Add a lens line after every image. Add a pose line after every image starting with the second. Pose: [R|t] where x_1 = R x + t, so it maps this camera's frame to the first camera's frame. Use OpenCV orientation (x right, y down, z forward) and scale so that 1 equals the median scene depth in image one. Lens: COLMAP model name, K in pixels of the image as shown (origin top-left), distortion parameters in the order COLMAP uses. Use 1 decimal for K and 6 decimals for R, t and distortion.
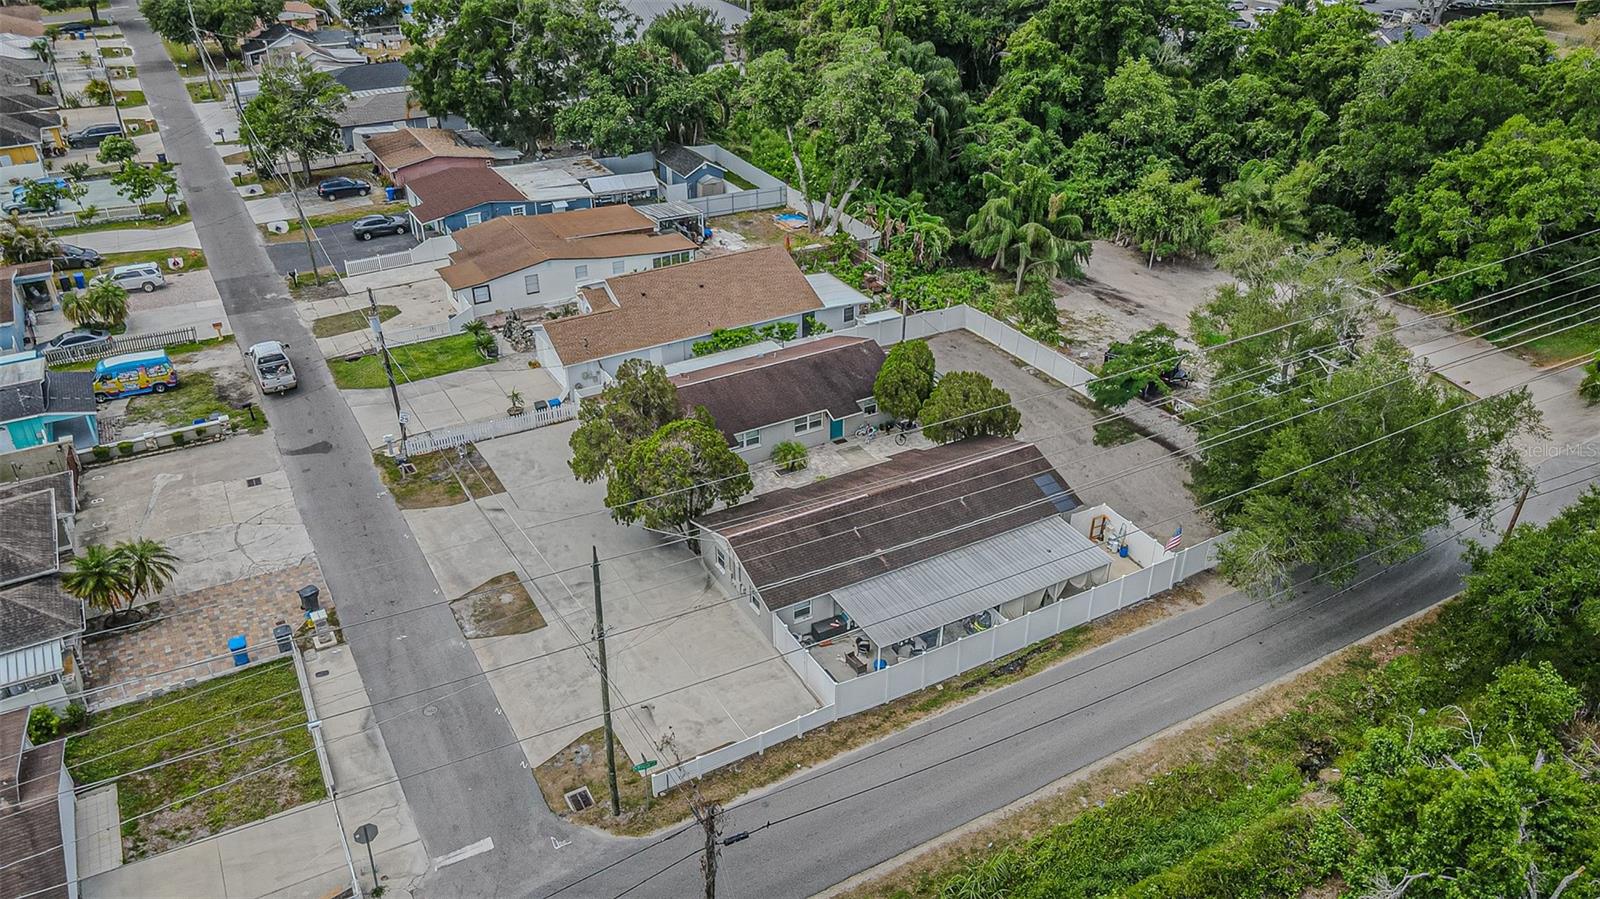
lens RADIAL K [[1198.7, 0, 800.0], [0, 1198.7, 449.5], [0, 0, 1]] dist [-0.007739, 0.052025]
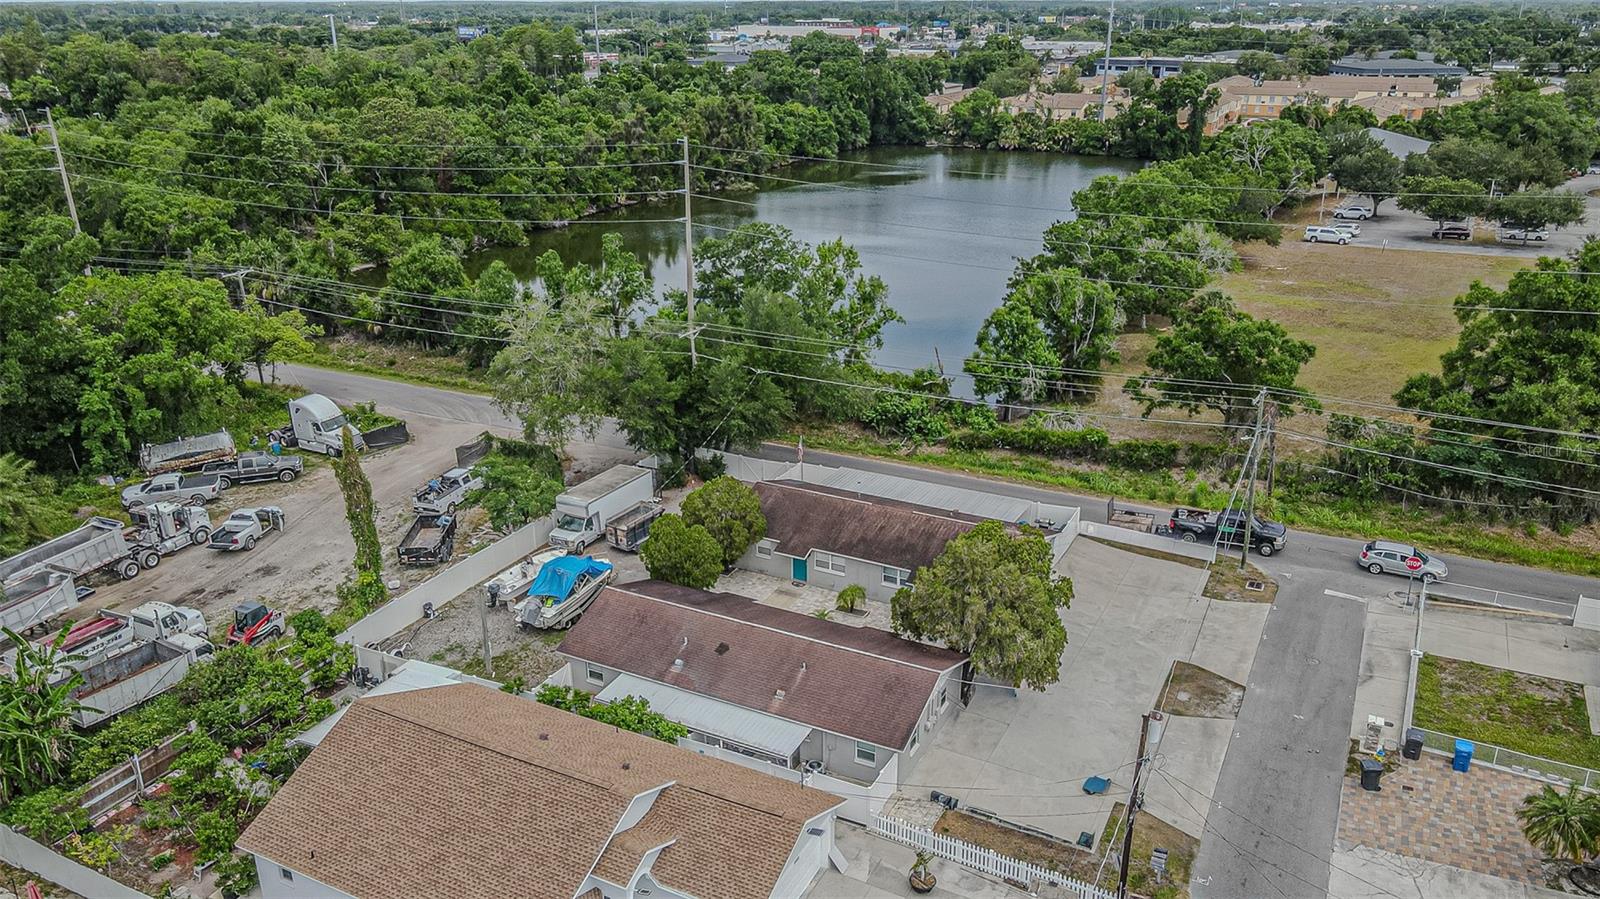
lens RADIAL K [[1198.7, 0, 800.0], [0, 1198.7, 449.5], [0, 0, 1]] dist [-0.007739, 0.052025]
pose [[-0.547489, -0.297378, 0.782190, -0.573779], [0.418261, 0.712343, 0.563582, -0.524231], [-0.724785, 0.635715, -0.265618, 0.989354]]
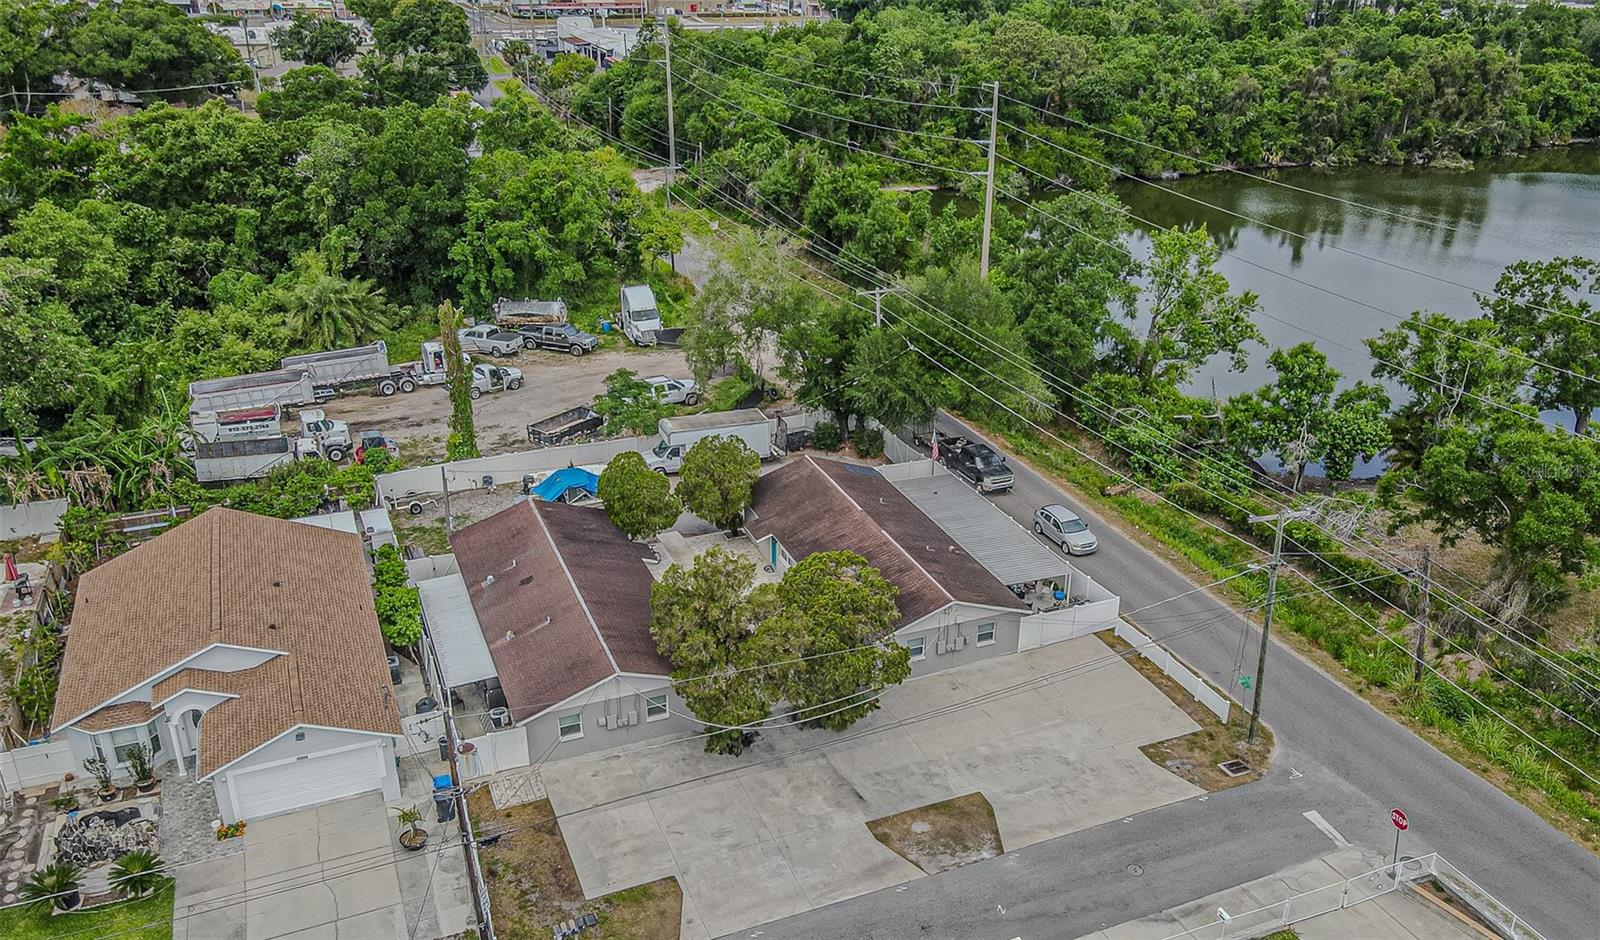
lens RADIAL K [[1308.2, 0, 844.2], [0, 1308.2, 474.2], [0, 0, 1]] dist [-0.006782, 0.060105]
pose [[0.102033, -0.401574, 0.910125, -0.698609], [0.478368, 0.821980, 0.309053, -0.263365], [-0.872212, 0.403841, 0.275970, 0.501518]]
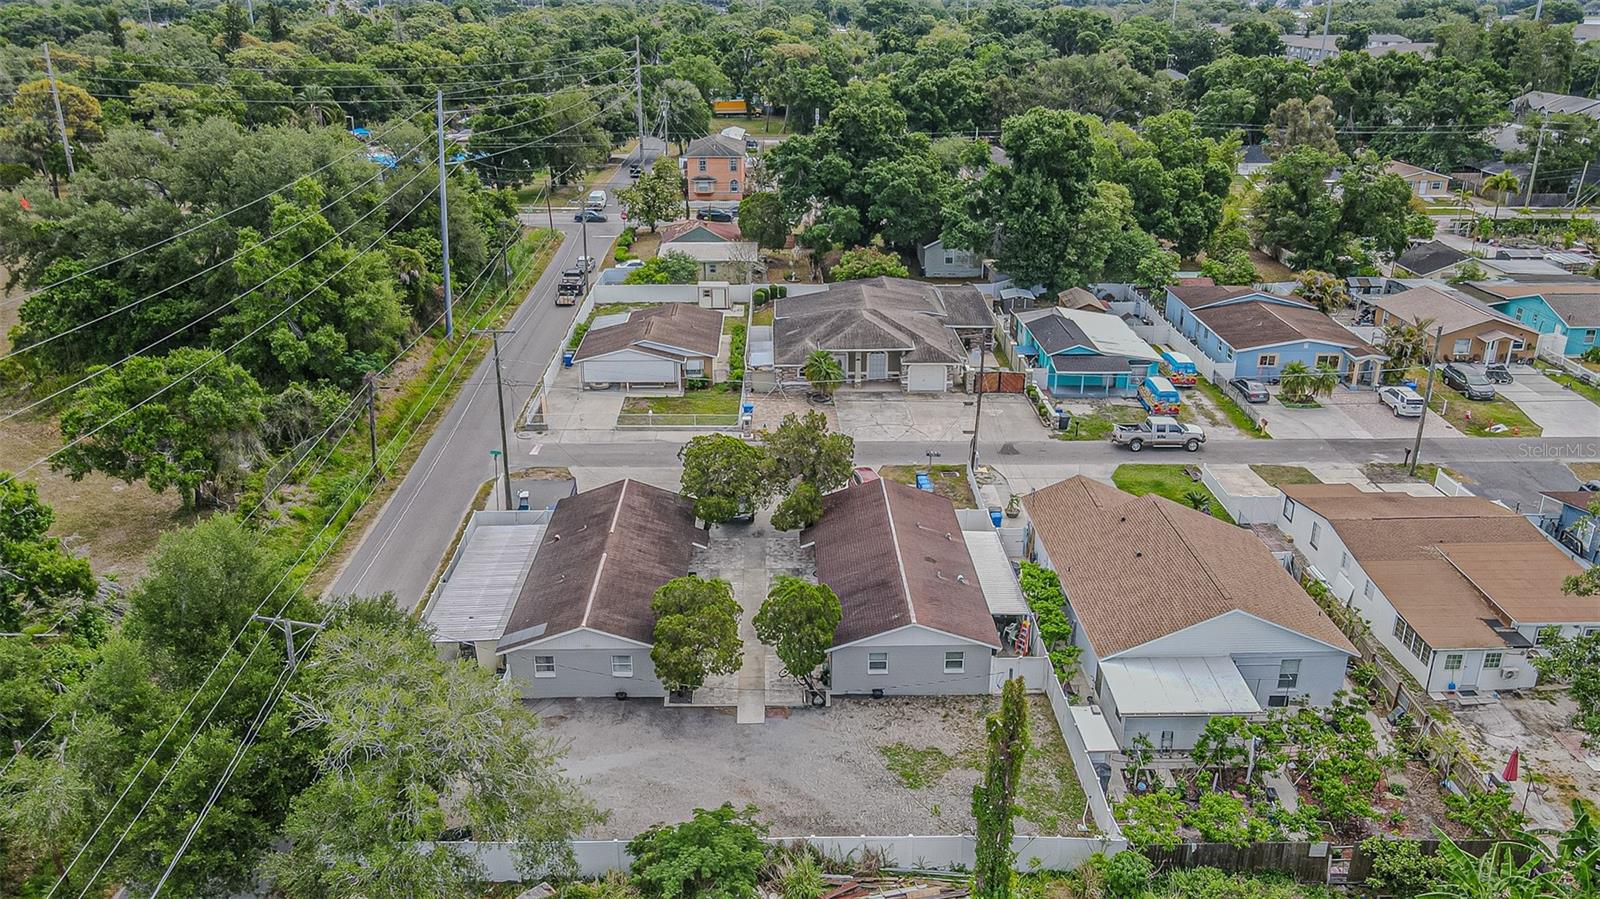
lens RADIAL K [[1222.1, 0, 800.0], [0, 1222.1, 449.5], [0, 0, 1]] dist [-0.001872, 0.060151]
pose [[-0.470527, 0.318596, -0.822861, 0.584534], [-0.441806, 0.722167, 0.532242, -0.465566], [0.763814, 0.613980, -0.199041, 0.894883]]
